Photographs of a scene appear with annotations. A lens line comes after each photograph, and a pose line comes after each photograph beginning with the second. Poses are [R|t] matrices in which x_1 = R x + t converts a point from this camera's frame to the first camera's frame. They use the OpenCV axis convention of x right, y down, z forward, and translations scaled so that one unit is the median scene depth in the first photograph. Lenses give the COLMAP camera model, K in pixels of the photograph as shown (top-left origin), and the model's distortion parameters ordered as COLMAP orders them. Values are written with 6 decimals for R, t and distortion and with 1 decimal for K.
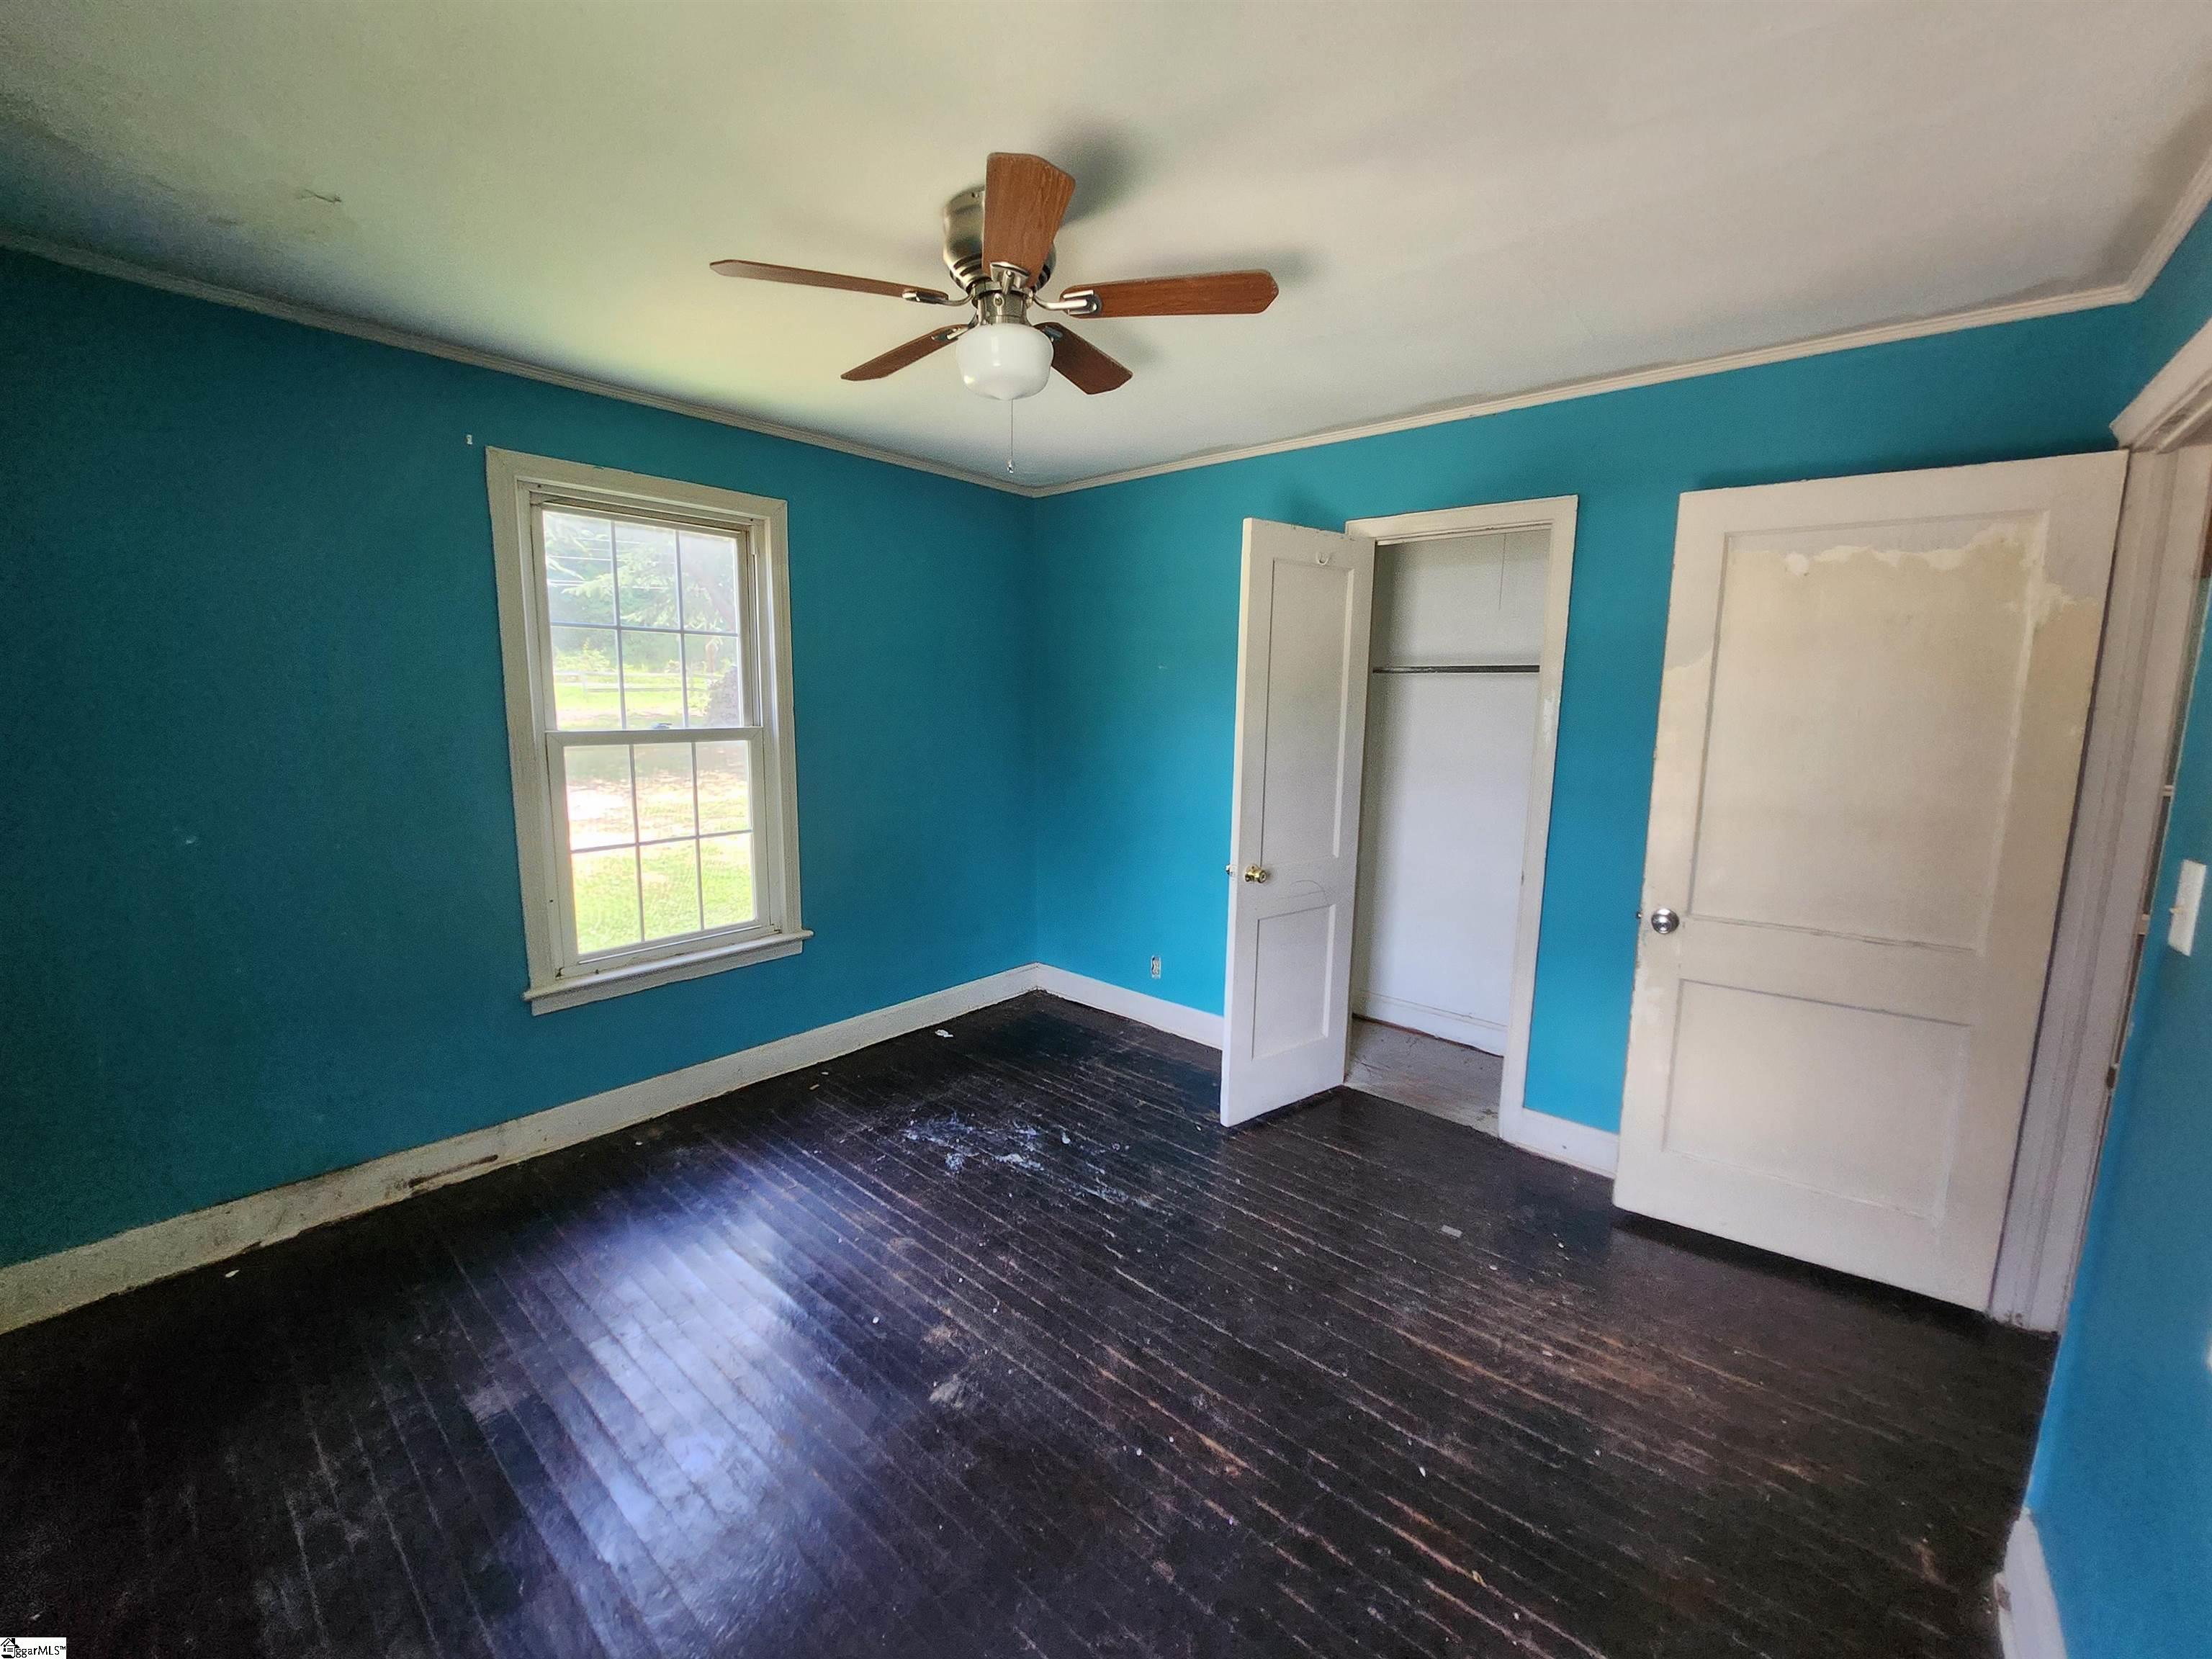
lens RADIAL K [[914.0, 0, 1092.3], [0, 914.0, 824.9], [0, 0, 1]] dist [-0.008693, -0.000805]
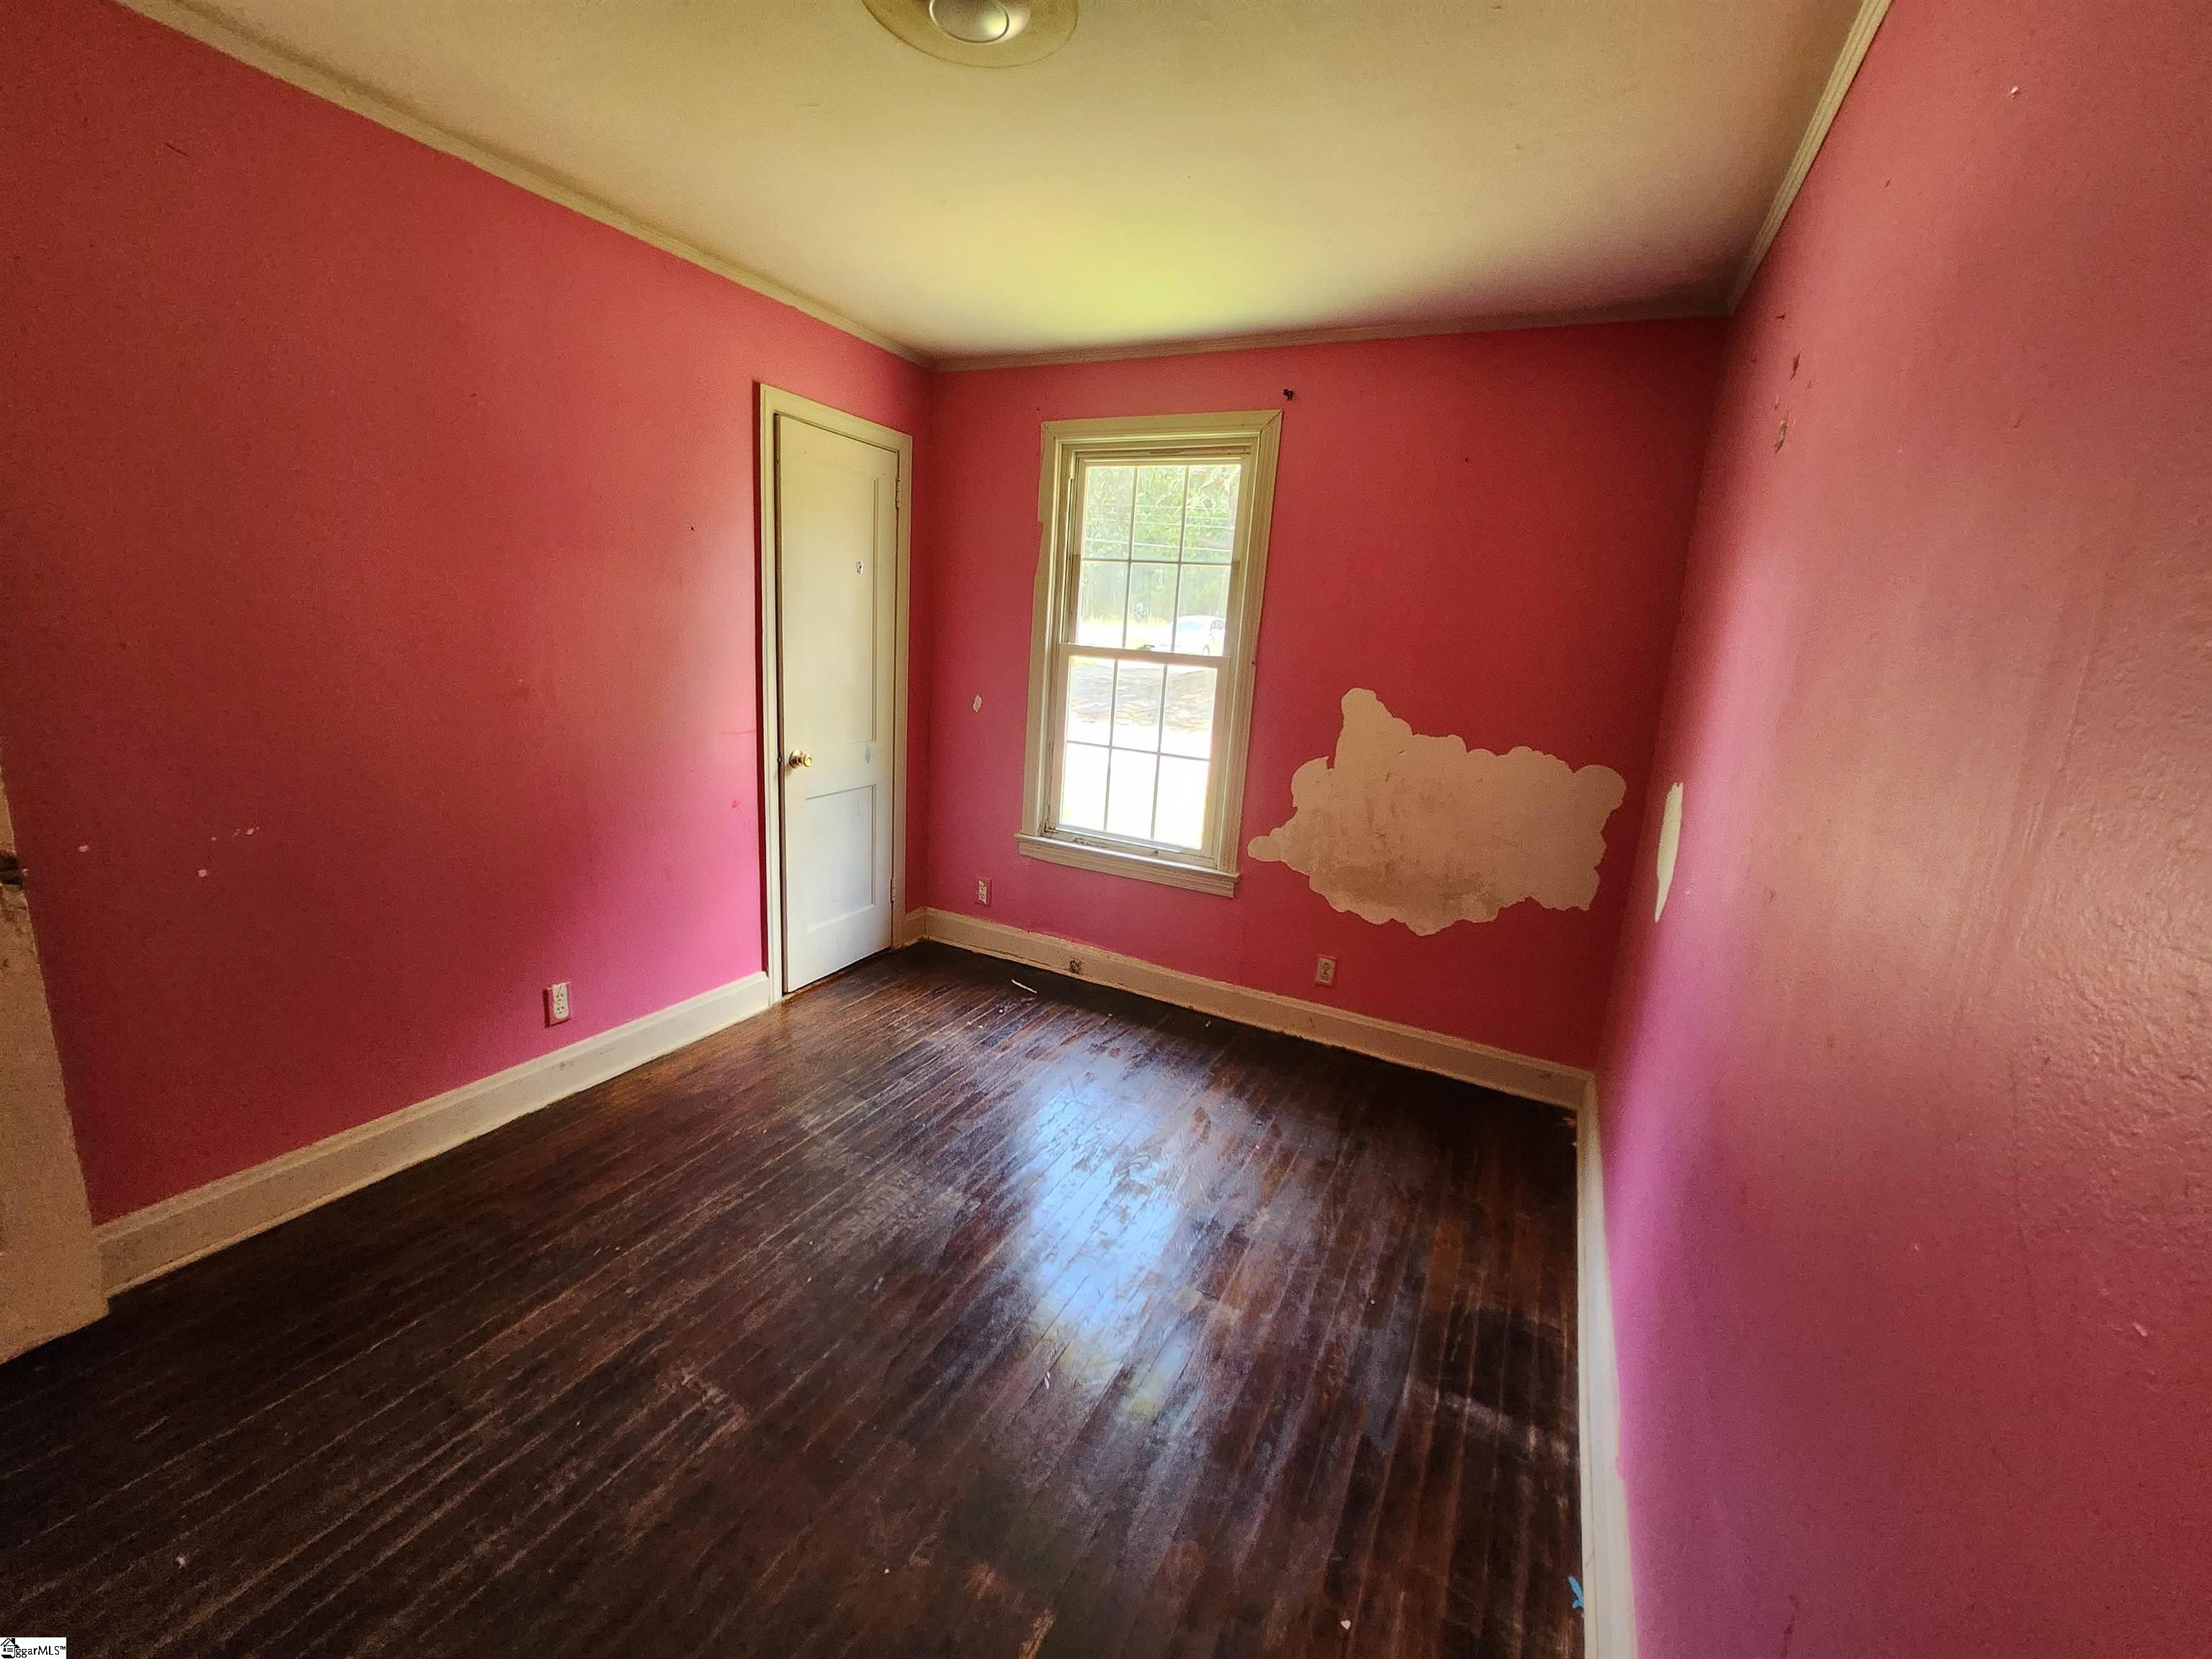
lens RADIAL K [[914.0, 0, 1092.3], [0, 914.0, 824.9], [0, 0, 1]] dist [-0.008693, -0.000805]
pose [[0.191946, 0.215288, -0.957501, 0.626176], [-0.196956, 0.964243, 0.177321, -0.082640], [0.961439, 0.154549, 0.227485, 0.711469]]
